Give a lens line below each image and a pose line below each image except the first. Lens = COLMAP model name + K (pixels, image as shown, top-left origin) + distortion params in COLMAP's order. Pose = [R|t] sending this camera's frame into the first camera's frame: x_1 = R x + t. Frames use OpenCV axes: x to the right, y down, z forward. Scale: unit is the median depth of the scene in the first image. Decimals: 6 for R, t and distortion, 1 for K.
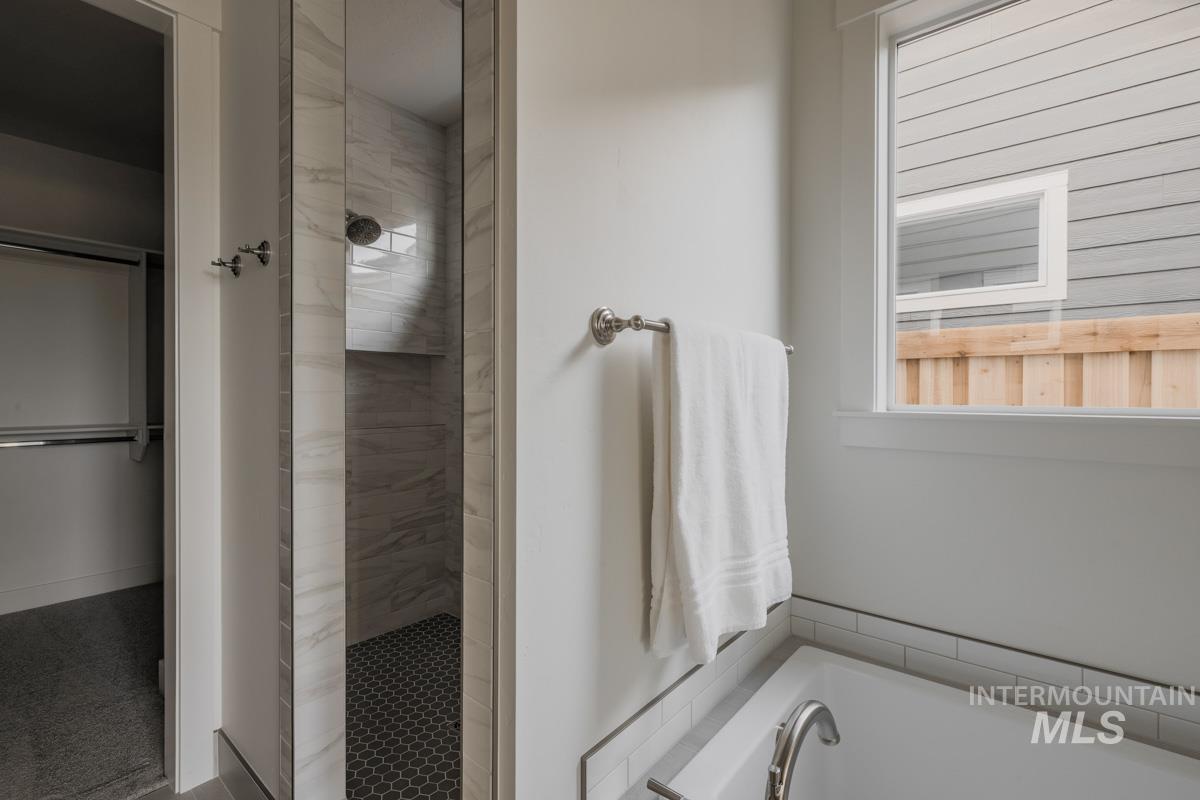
lens RADIAL K [[531.5, 0, 596.6], [0, 531.5, 397.4], [0, 0, 1]] dist [-0.001503, 0.000375]
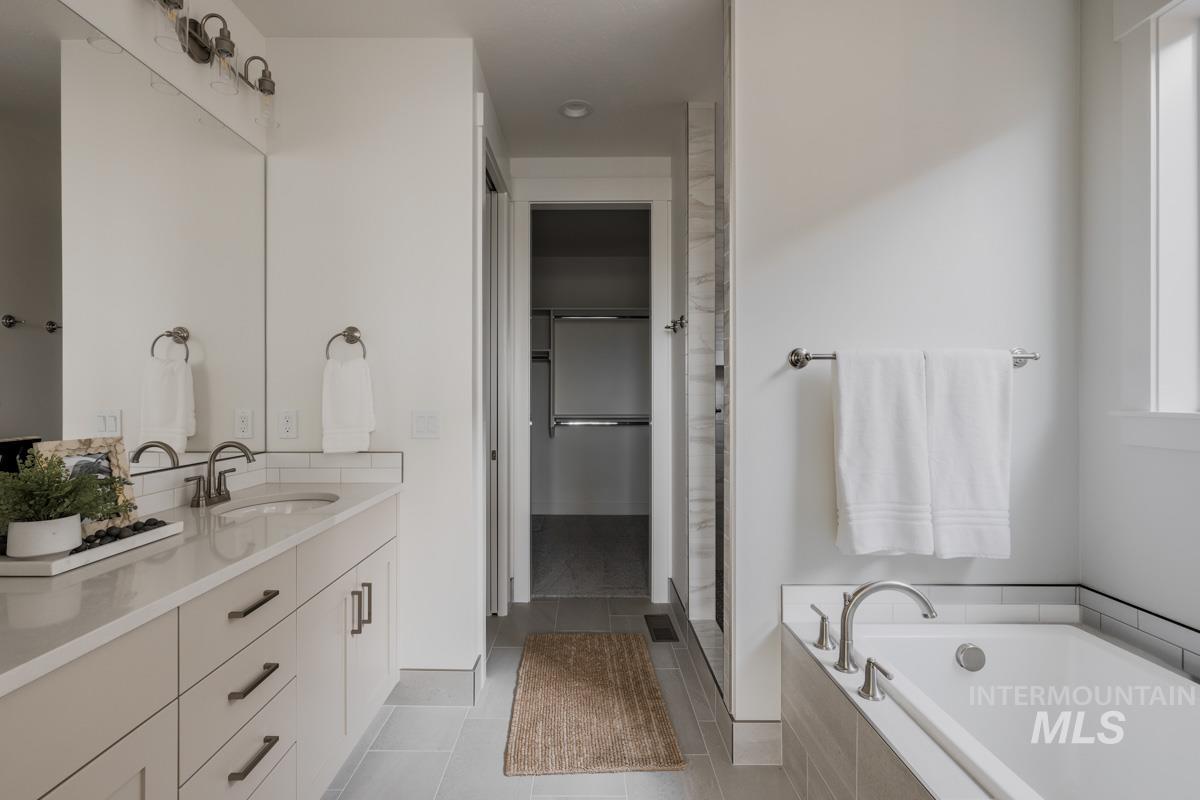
lens RADIAL K [[531.5, 0, 596.6], [0, 531.5, 397.4], [0, 0, 1]] dist [-0.001503, 0.000375]
pose [[0.650383, -0.000389, -0.759606, 0.378354], [-0.002506, 0.999993, -0.002657, 0.003275], [0.759602, 0.003631, 0.650378, -0.286703]]
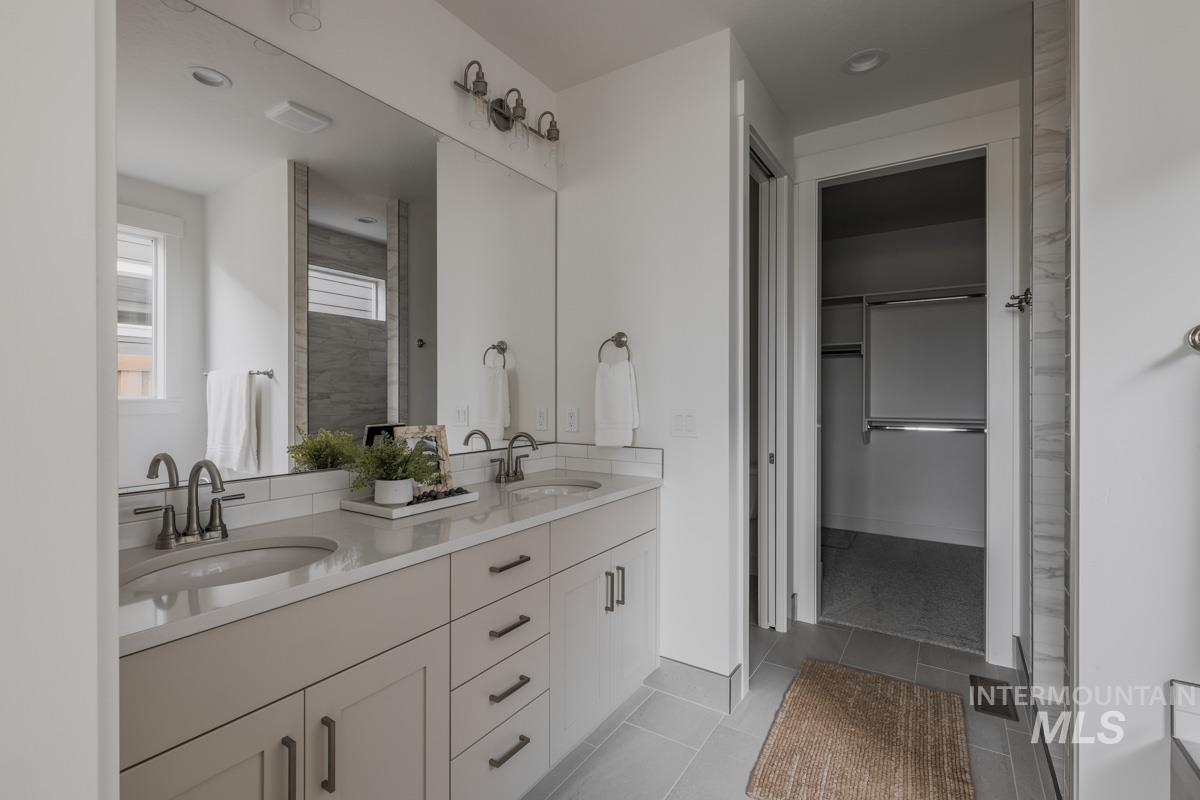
lens RADIAL K [[548.4, 0, 591.9], [0, 548.4, 397.5], [0, 0, 1]] dist [-0.001635, 0.000113]
pose [[0.118542, 0.001856, -0.992947, 0.422688], [-0.006320, 0.999979, 0.001115, 0.002765], [0.992929, 0.006143, 0.118552, -0.203694]]
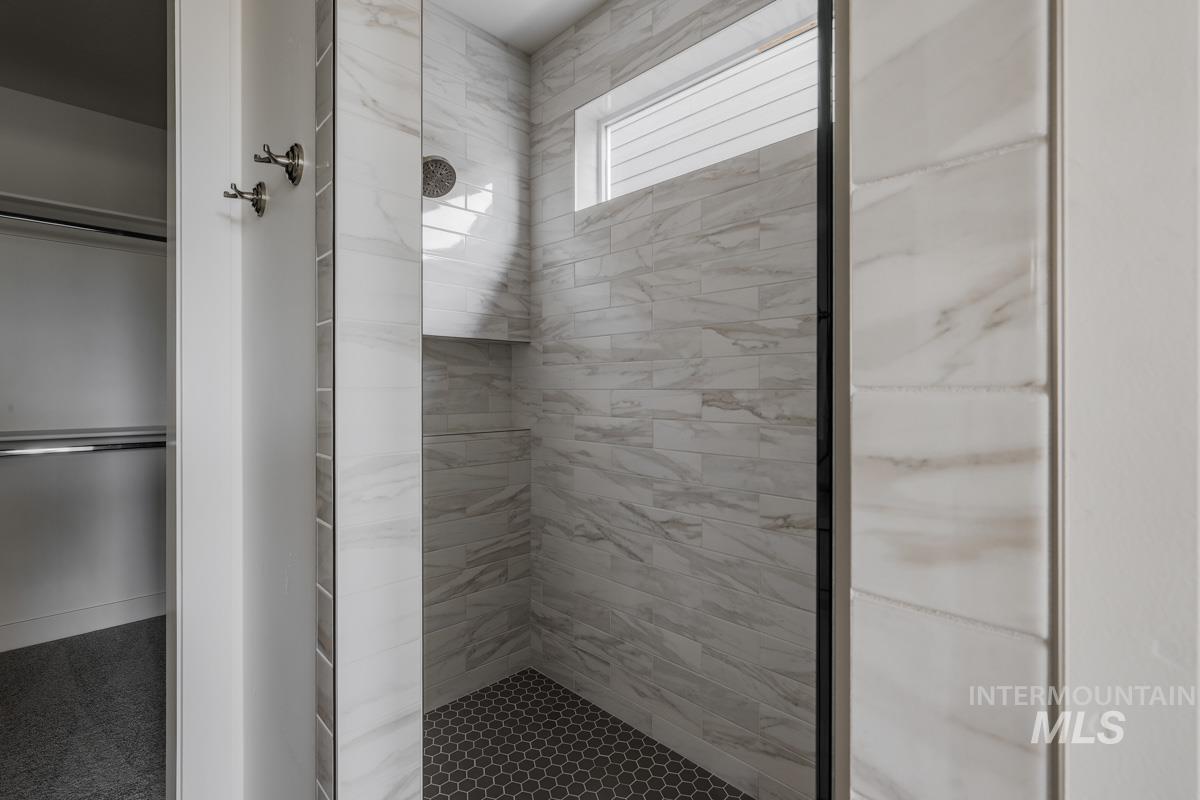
lens RADIAL K [[549.5, 0, 597.6], [0, 549.5, 390.2], [0, 0, 1]] dist [-0.000584, -0.000281]
pose [[0.995095, -0.003392, -0.098870, -0.129413], [0.002758, 0.999975, -0.006546, -0.002206], [0.098890, 0.006242, 0.995079, 0.243559]]
